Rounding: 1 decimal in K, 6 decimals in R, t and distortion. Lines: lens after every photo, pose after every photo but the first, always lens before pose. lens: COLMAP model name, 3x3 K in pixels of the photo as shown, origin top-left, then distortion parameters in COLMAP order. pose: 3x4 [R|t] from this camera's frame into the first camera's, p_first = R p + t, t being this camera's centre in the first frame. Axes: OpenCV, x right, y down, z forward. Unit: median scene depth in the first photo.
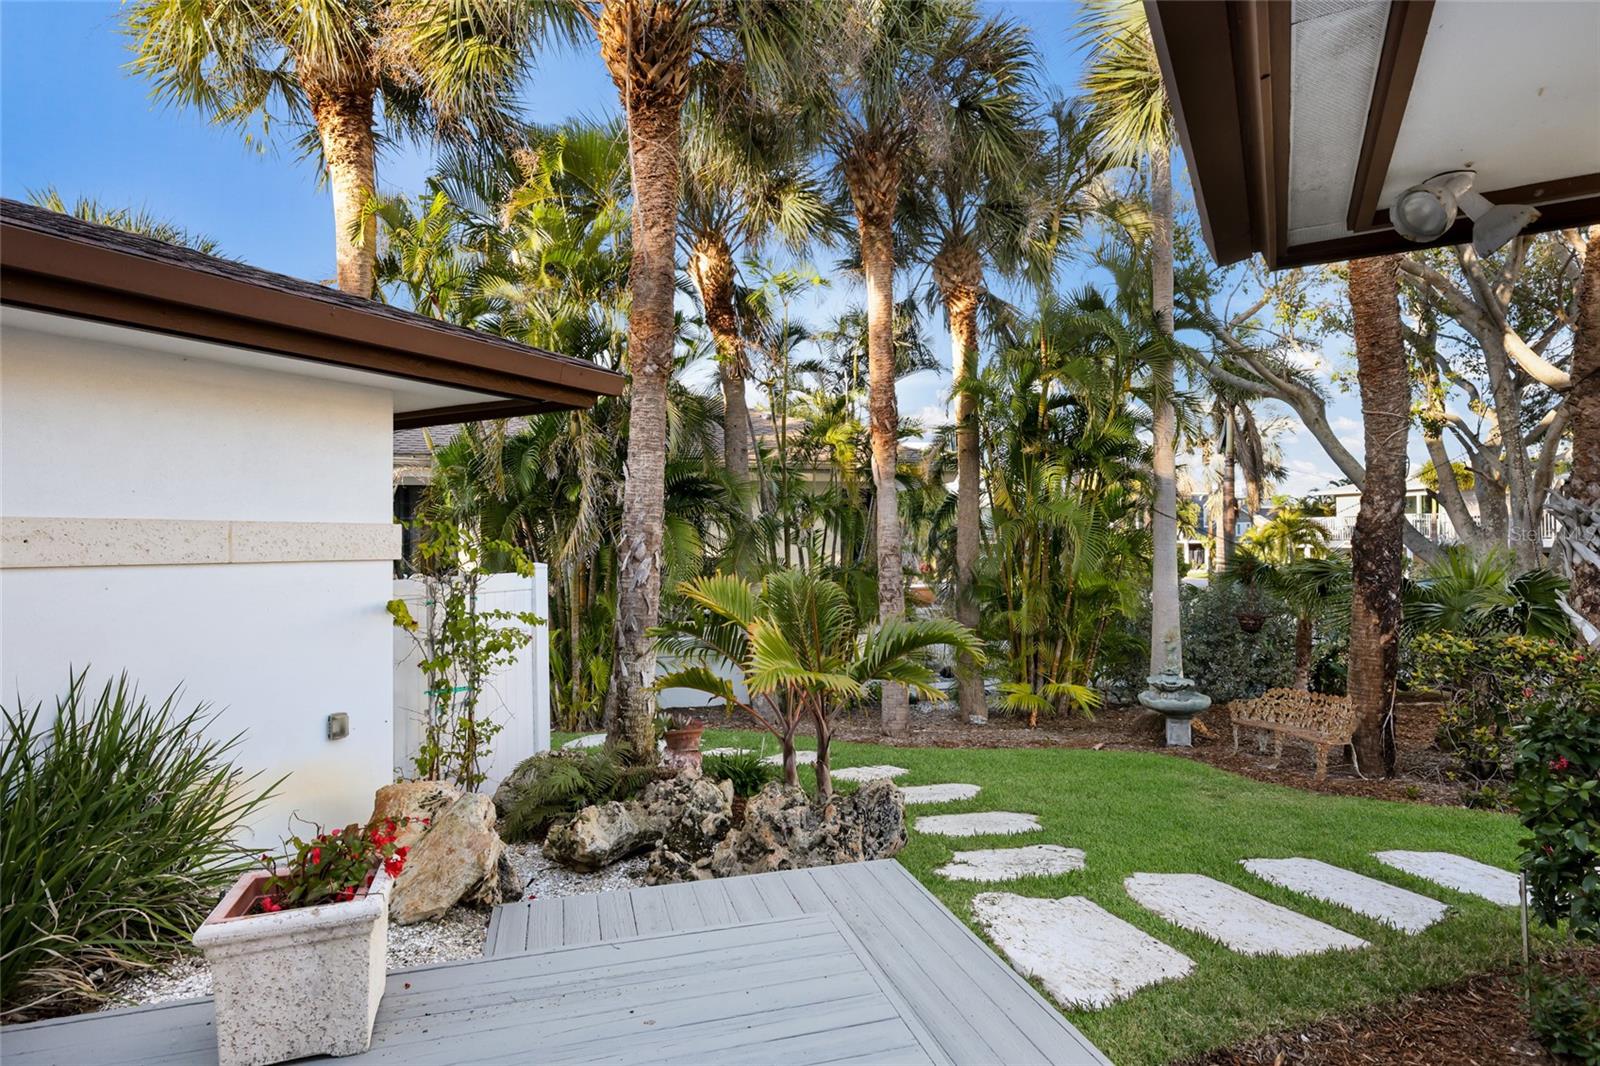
lens RADIAL K [[879.3, 0, 798.8], [0, 879.3, 532.6], [0, 0, 1]] dist [0.001626, 0.001155]
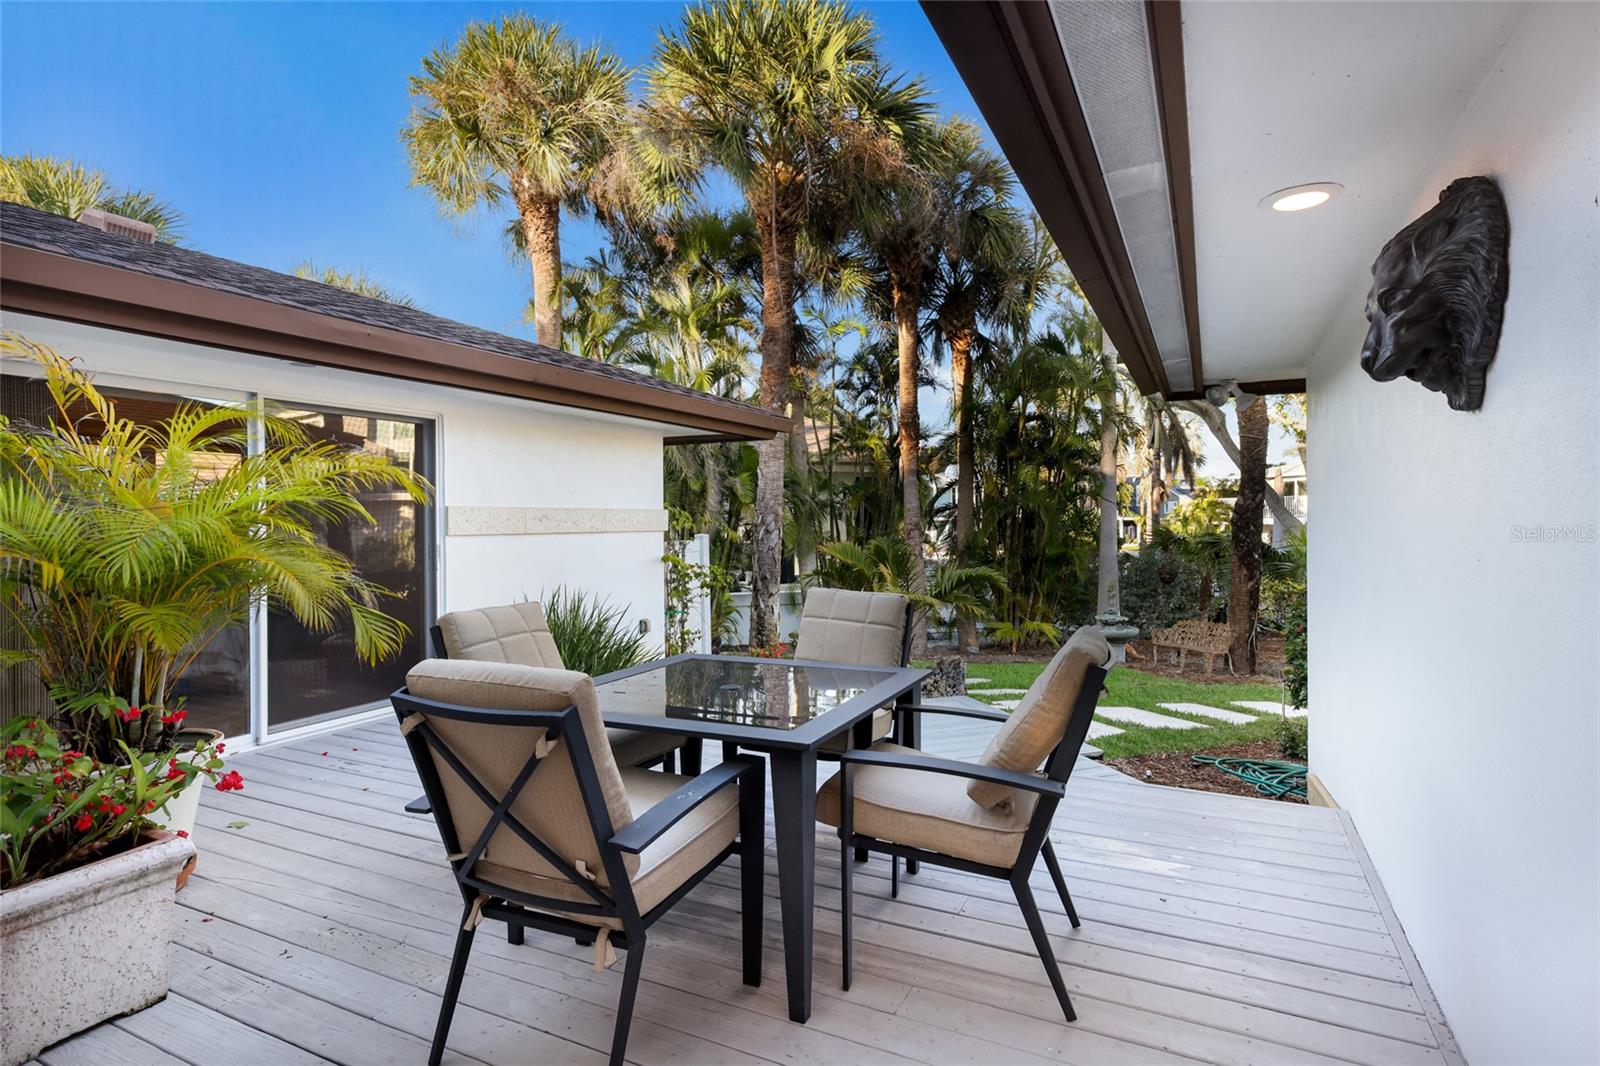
lens RADIAL K [[823.2, 0, 805.9], [0, 823.2, 524.8], [0, 0, 1]] dist [0.000861, -0.000056]
pose [[0.998761, 0.001364, 0.049741, -0.123606], [-0.002291, 0.999825, 0.018586, -0.004906], [-0.049707, -0.018677, 0.998589, -0.272055]]
